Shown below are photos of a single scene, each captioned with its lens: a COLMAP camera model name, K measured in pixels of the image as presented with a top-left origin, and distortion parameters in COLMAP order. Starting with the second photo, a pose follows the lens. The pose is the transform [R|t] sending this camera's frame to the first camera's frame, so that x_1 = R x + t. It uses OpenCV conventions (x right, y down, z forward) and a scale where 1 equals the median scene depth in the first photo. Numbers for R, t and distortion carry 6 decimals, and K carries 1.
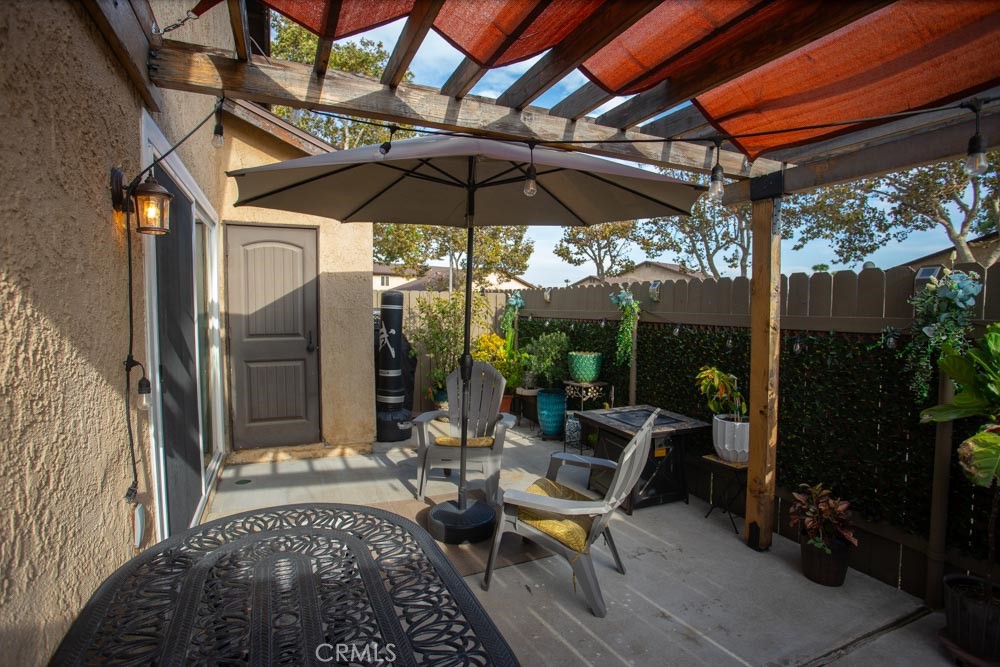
lens RADIAL K [[494.5, 0, 500.0], [0, 494.5, 333.5], [0, 0, 1]] dist [-0.076039, 0.038763]
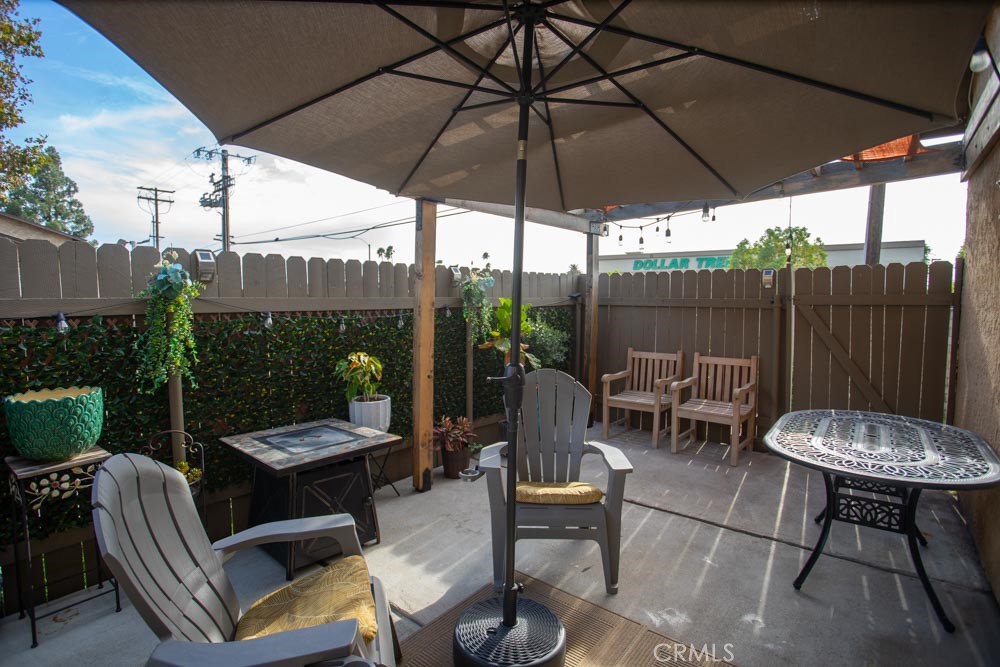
lens RADIAL K [[494.5, 0, 500.0], [0, 494.5, 333.5], [0, 0, 1]] dist [-0.076039, 0.038763]
pose [[-0.472413, -0.070351, 0.878565, -0.427621], [0.037059, 0.994342, 0.099549, -0.044300], [-0.880598, 0.079587, -0.467133, 0.945323]]
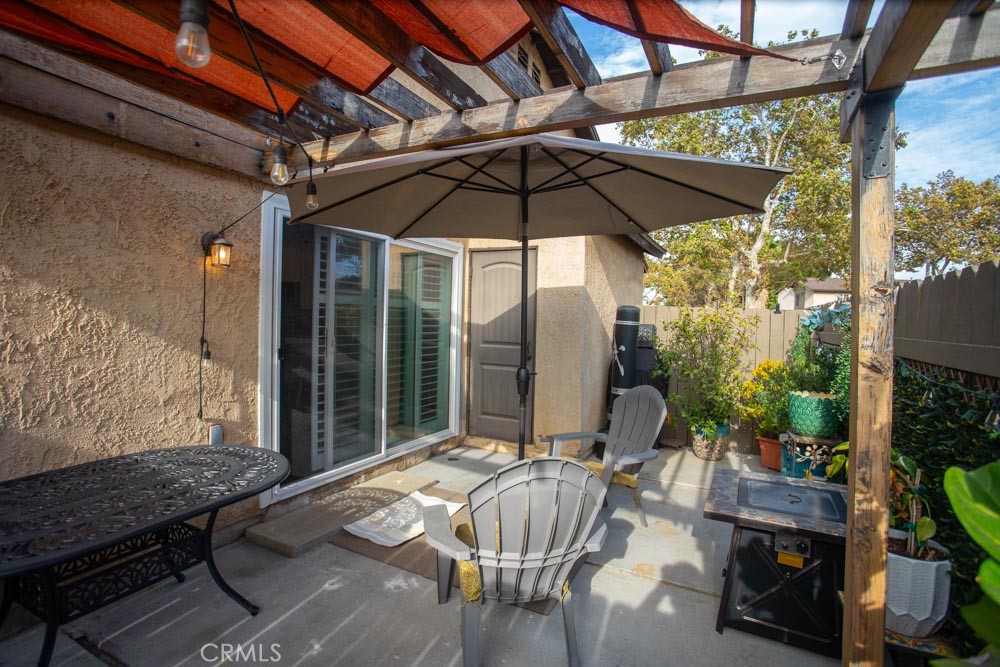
lens RADIAL K [[494.5, 0, 500.0], [0, 494.5, 333.5], [0, 0, 1]] dist [-0.076039, 0.038763]
pose [[0.631197, 0.038314, -0.774676, 0.463026], [-0.070379, 0.997488, -0.008010, -0.009922], [0.772423, 0.059577, 0.632308, 0.259819]]
